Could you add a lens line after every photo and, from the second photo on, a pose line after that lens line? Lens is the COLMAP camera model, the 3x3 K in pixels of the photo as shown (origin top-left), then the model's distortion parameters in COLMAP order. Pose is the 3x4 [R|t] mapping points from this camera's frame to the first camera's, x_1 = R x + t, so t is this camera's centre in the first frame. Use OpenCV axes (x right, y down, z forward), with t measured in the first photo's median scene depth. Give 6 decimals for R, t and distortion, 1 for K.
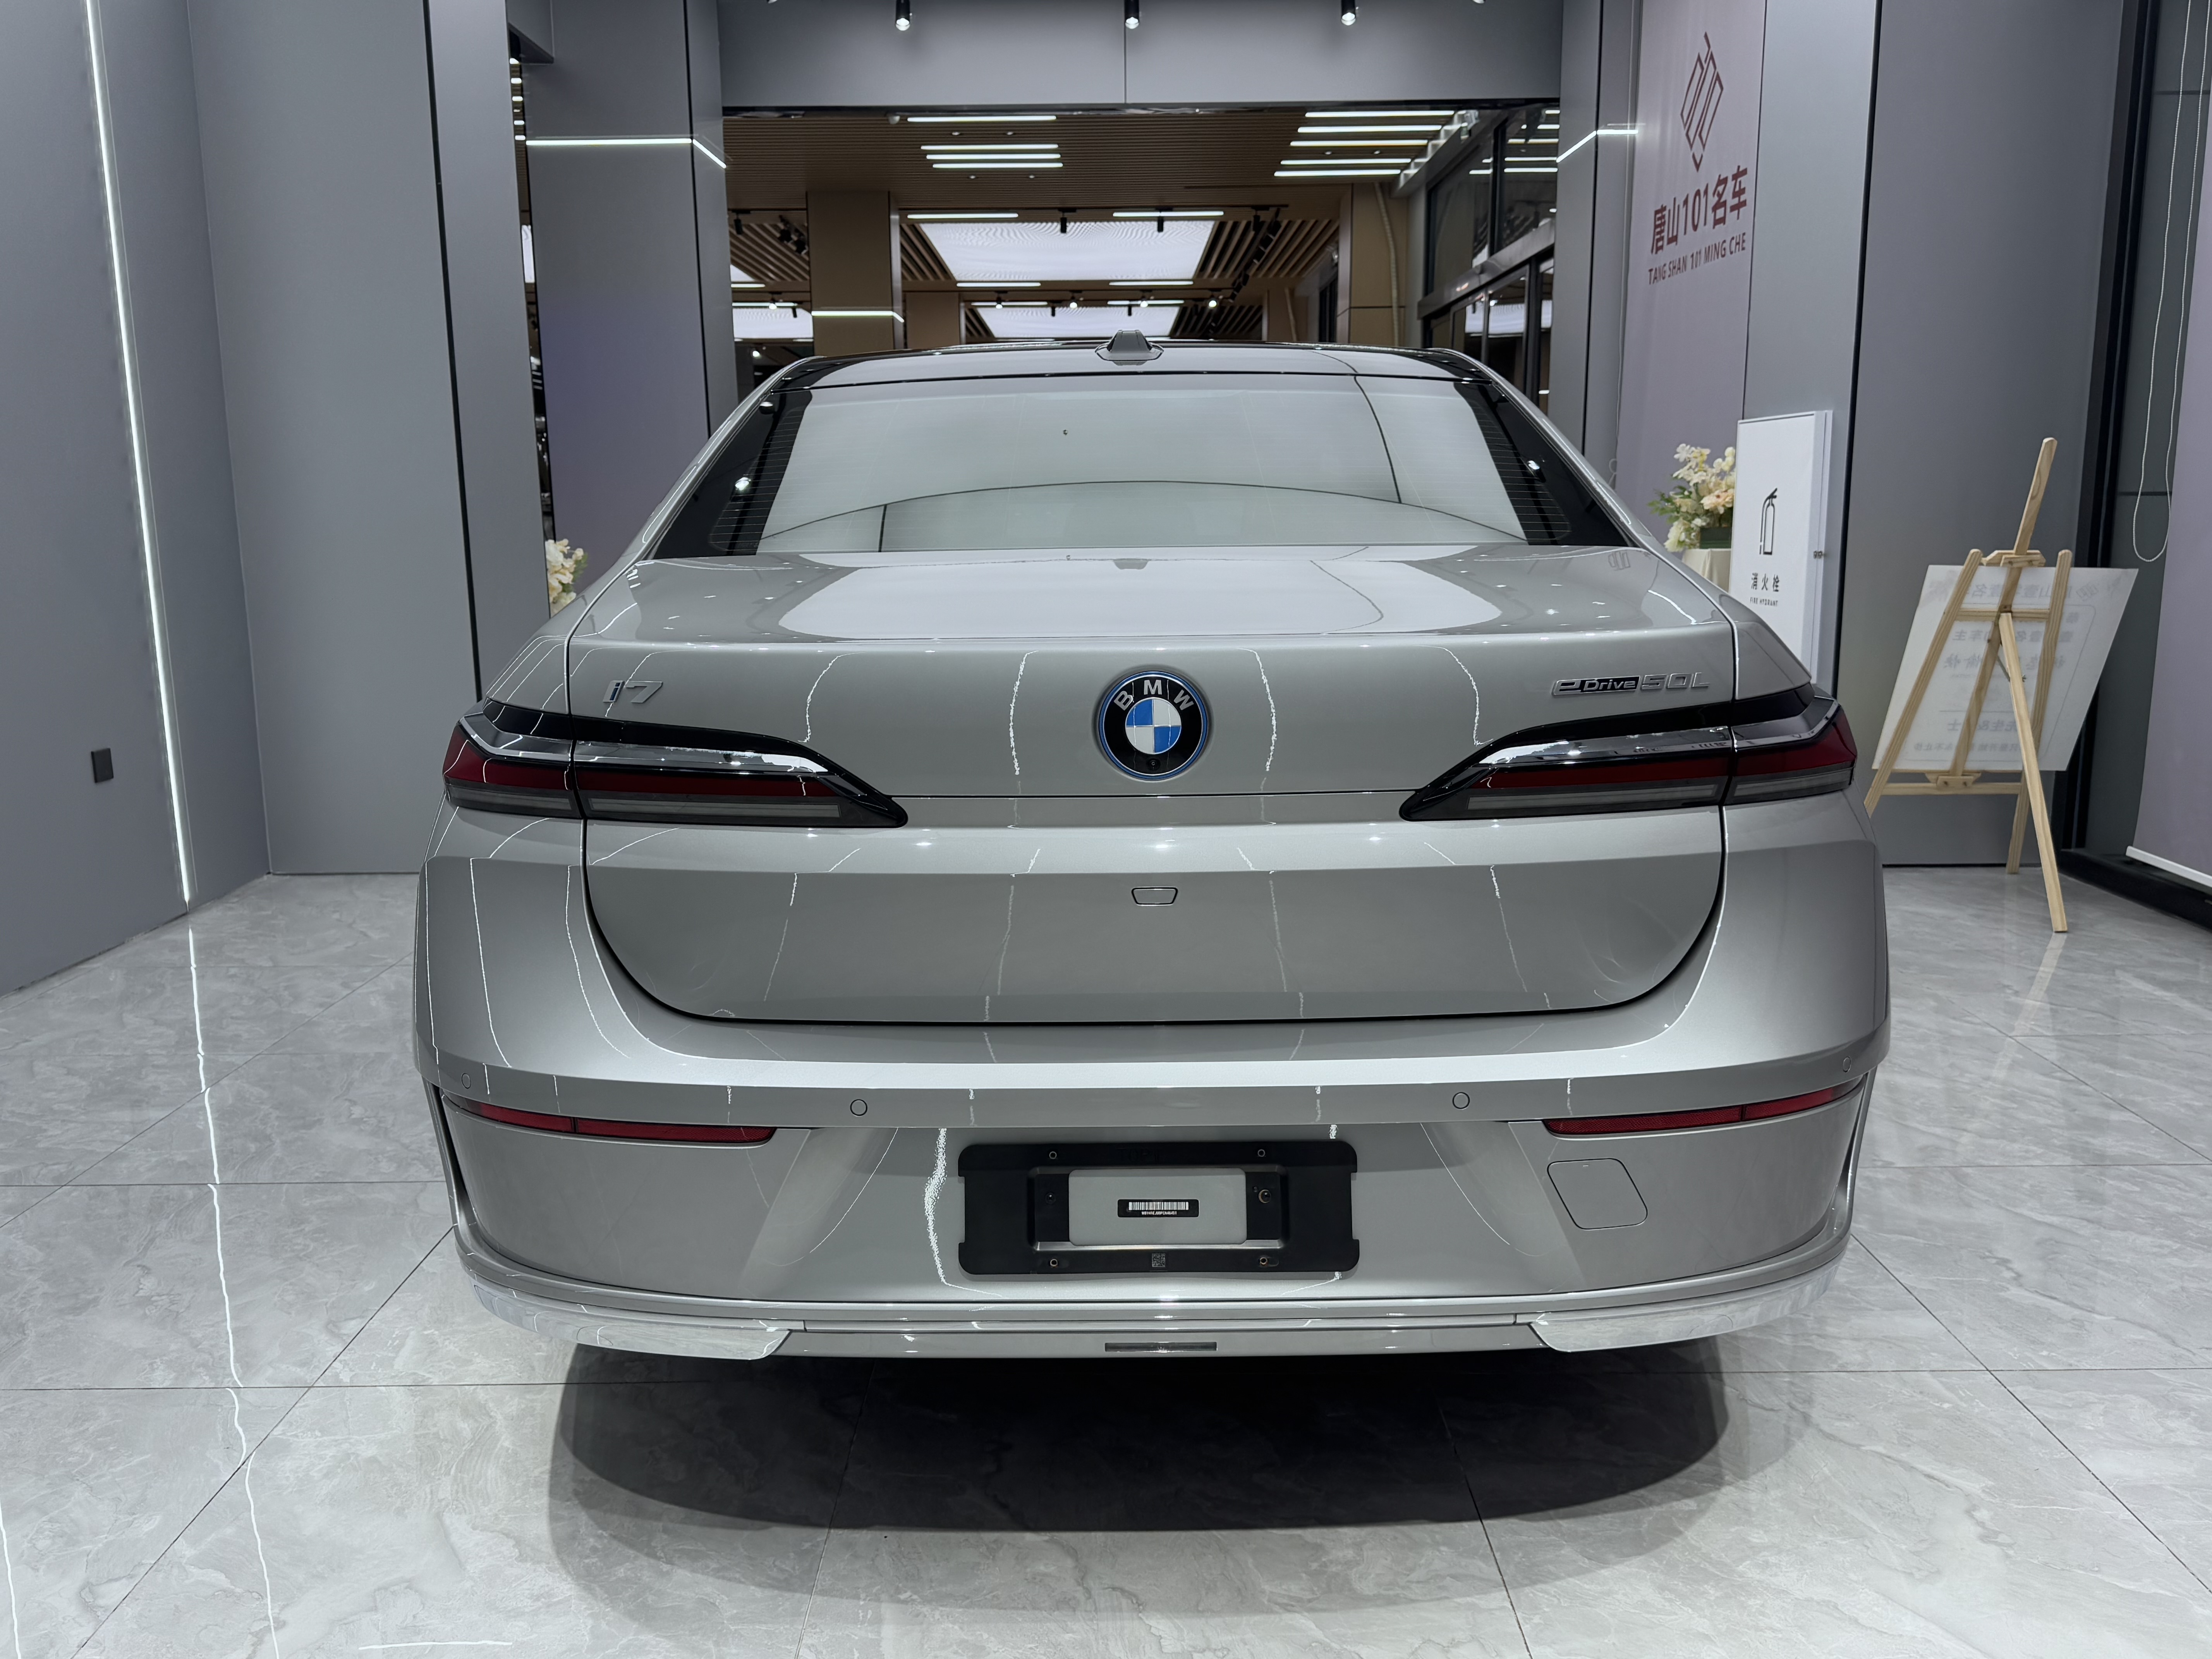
lens RADIAL K [[1857.5, 0, 1101.4], [0, 1857.5, 788.8], [0, 0, 1]] dist [0.046719, -0.067552]
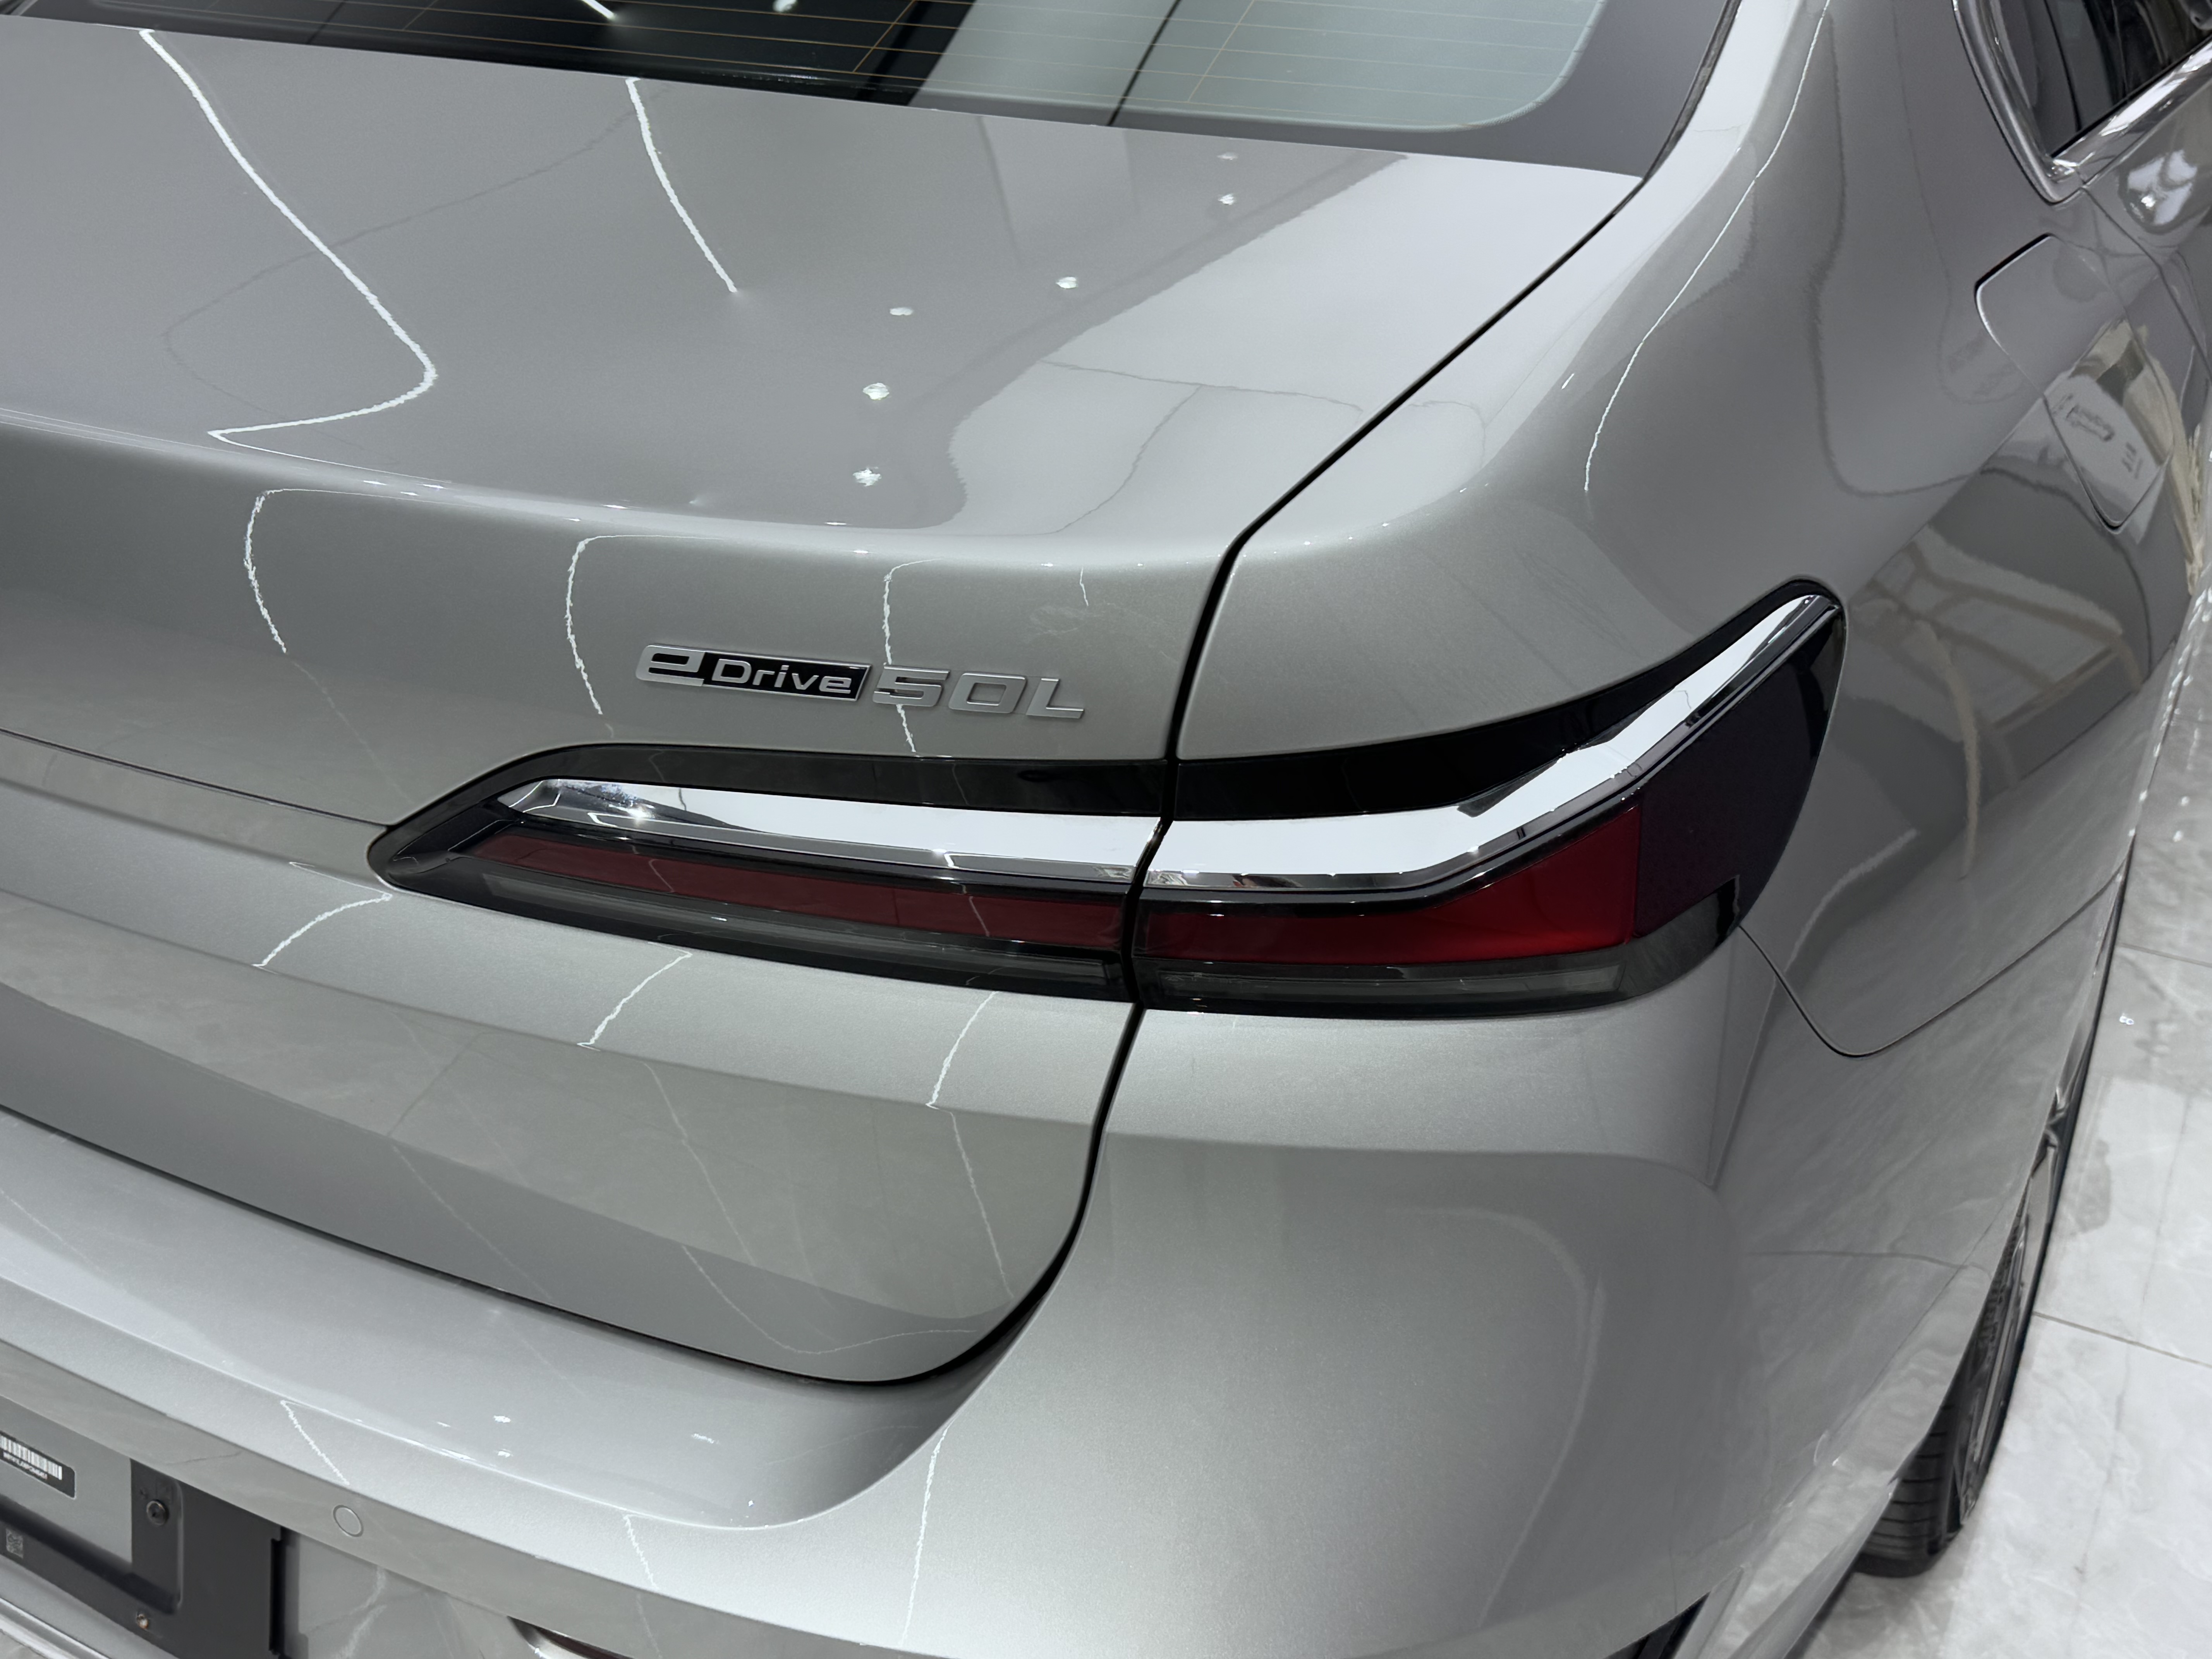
lens RADIAL K [[2232.7, 0, 1090.7], [0, 2232.7, 833.5], [0, 0, 1]] dist [0.136877, -0.302813]
pose [[0.878607, 0.227939, -0.419634, 0.362830], [-0.084706, 0.939186, 0.332797, -0.125798], [0.469972, -0.256853, 0.844484, 0.438547]]
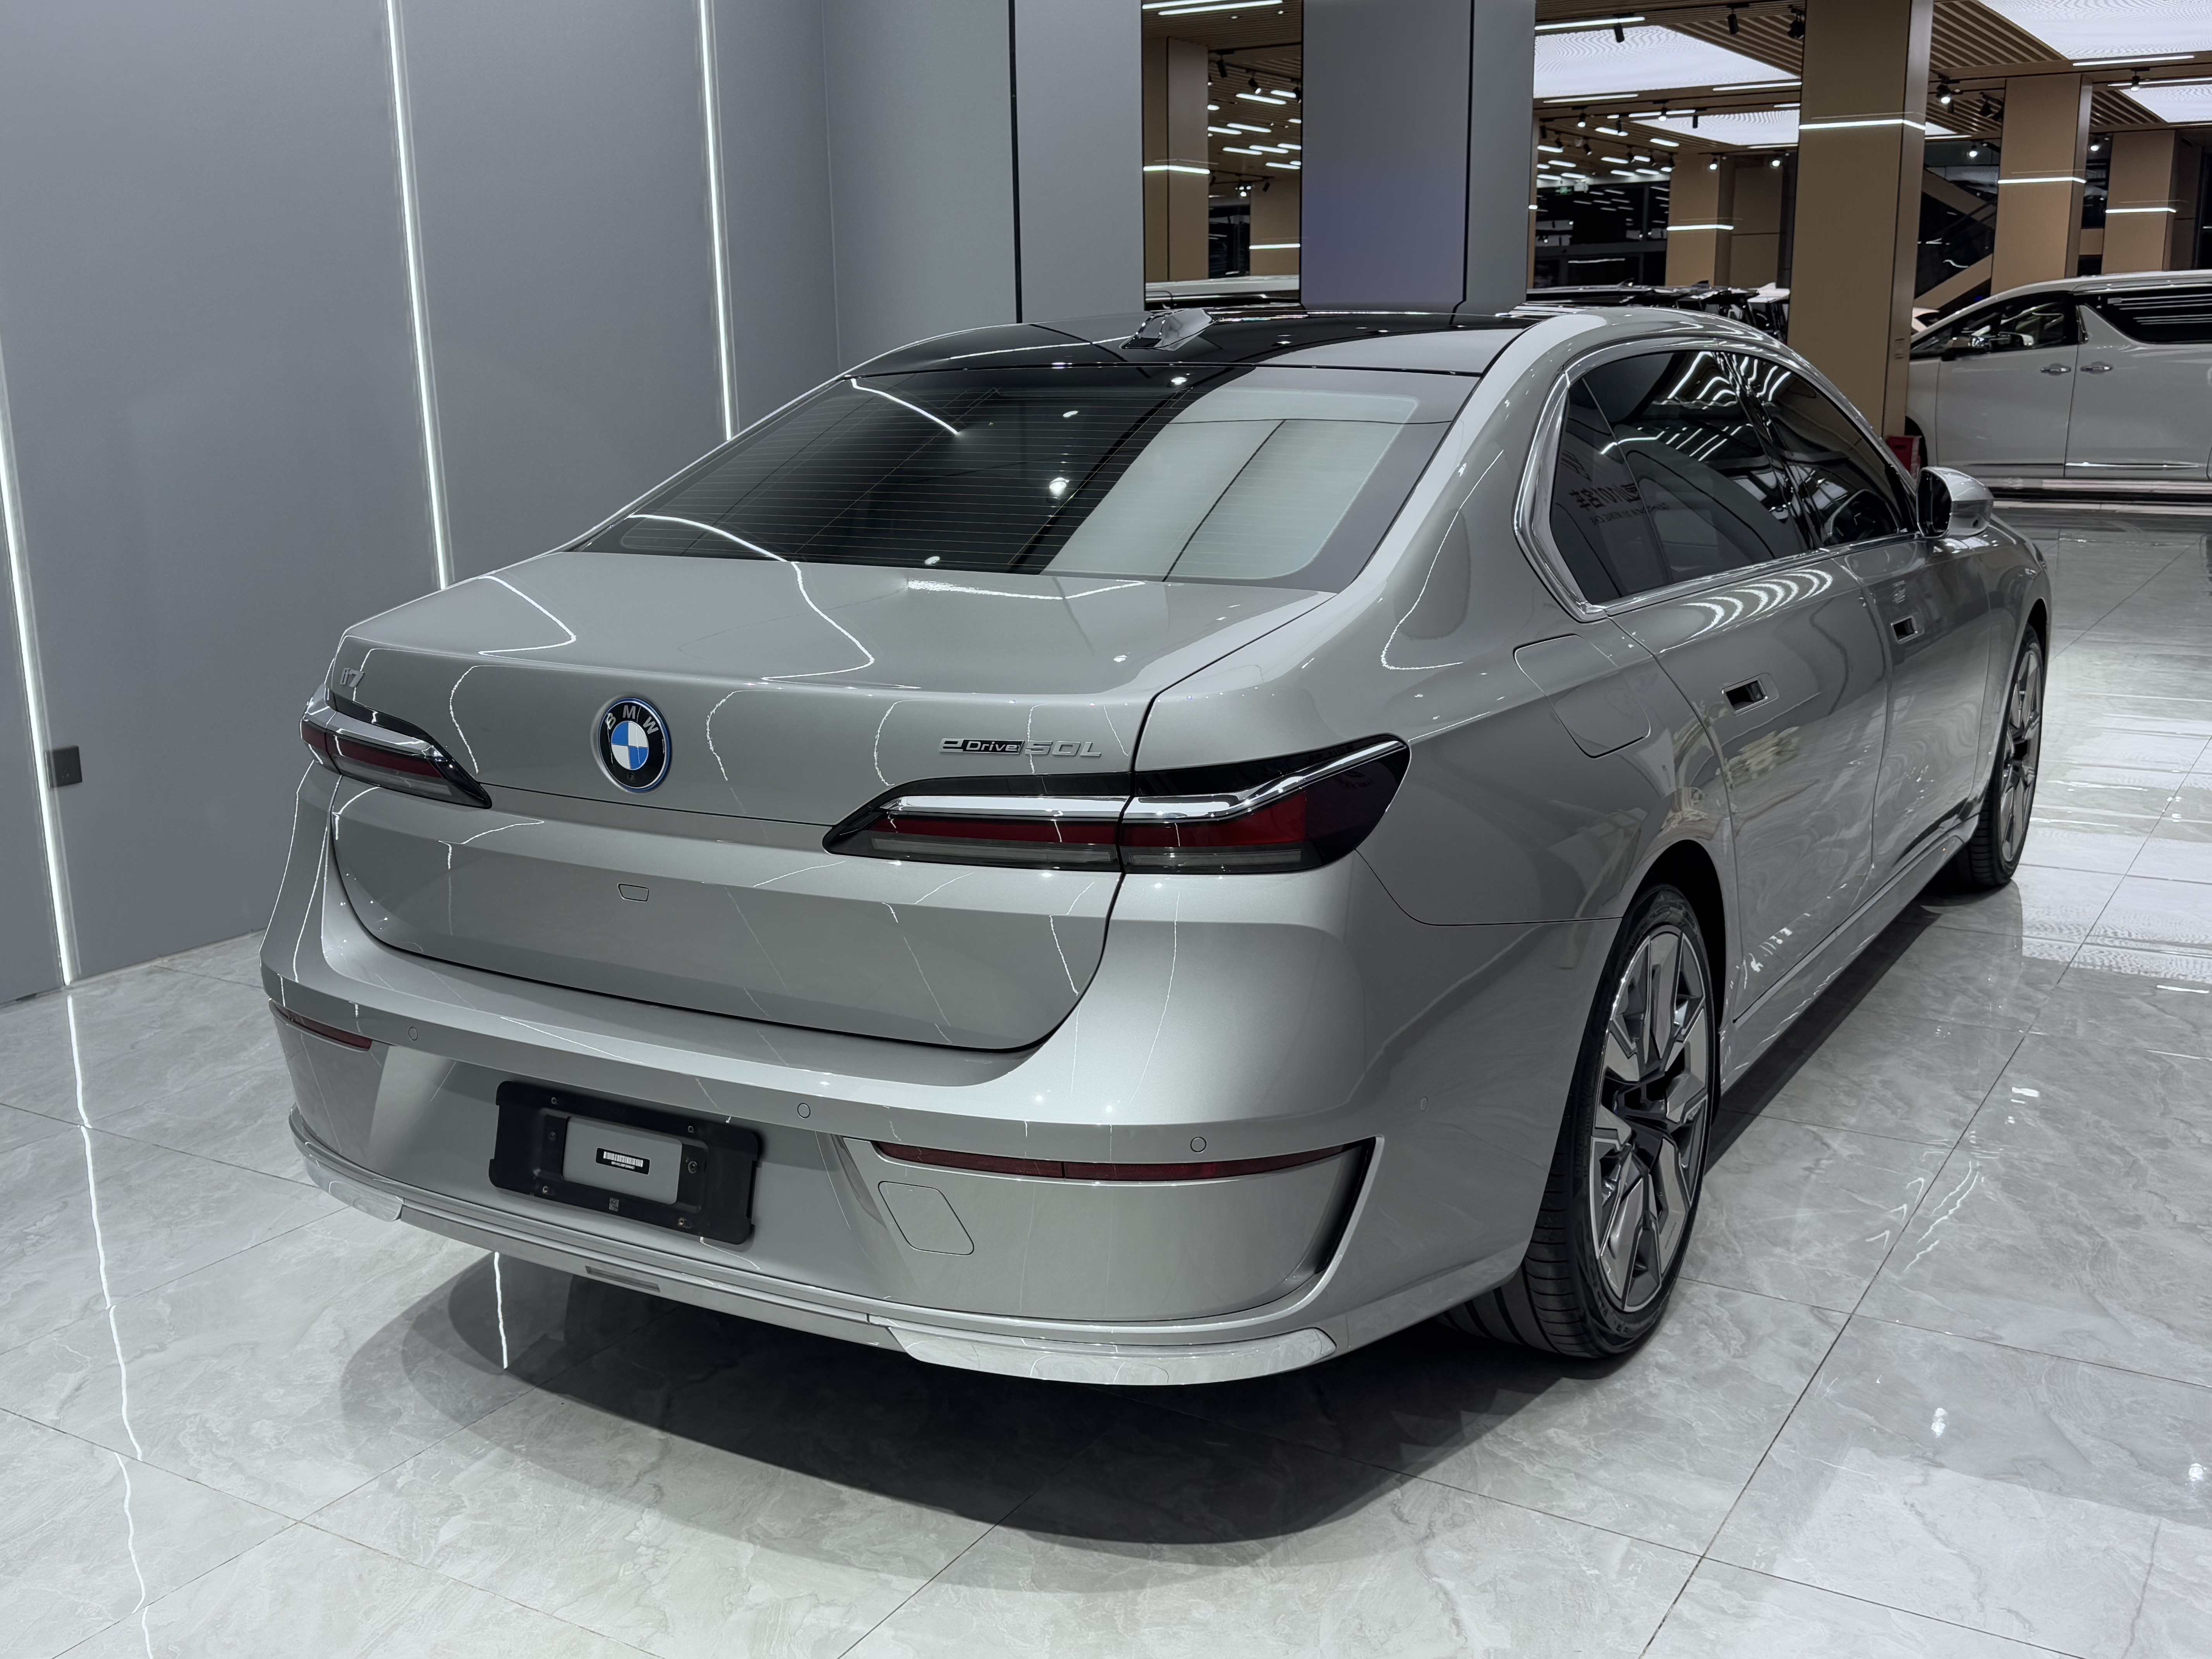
lens RADIAL K [[2207.5, 0, 1074.8], [0, 2207.5, 862.3], [0, 0, 1]] dist [0.238202, -0.592490]
pose [[0.854075, 0.117242, -0.506765, 0.651385], [-0.076288, 0.991965, 0.100922, -0.082396], [0.514525, -0.047535, 0.856157, -0.024535]]
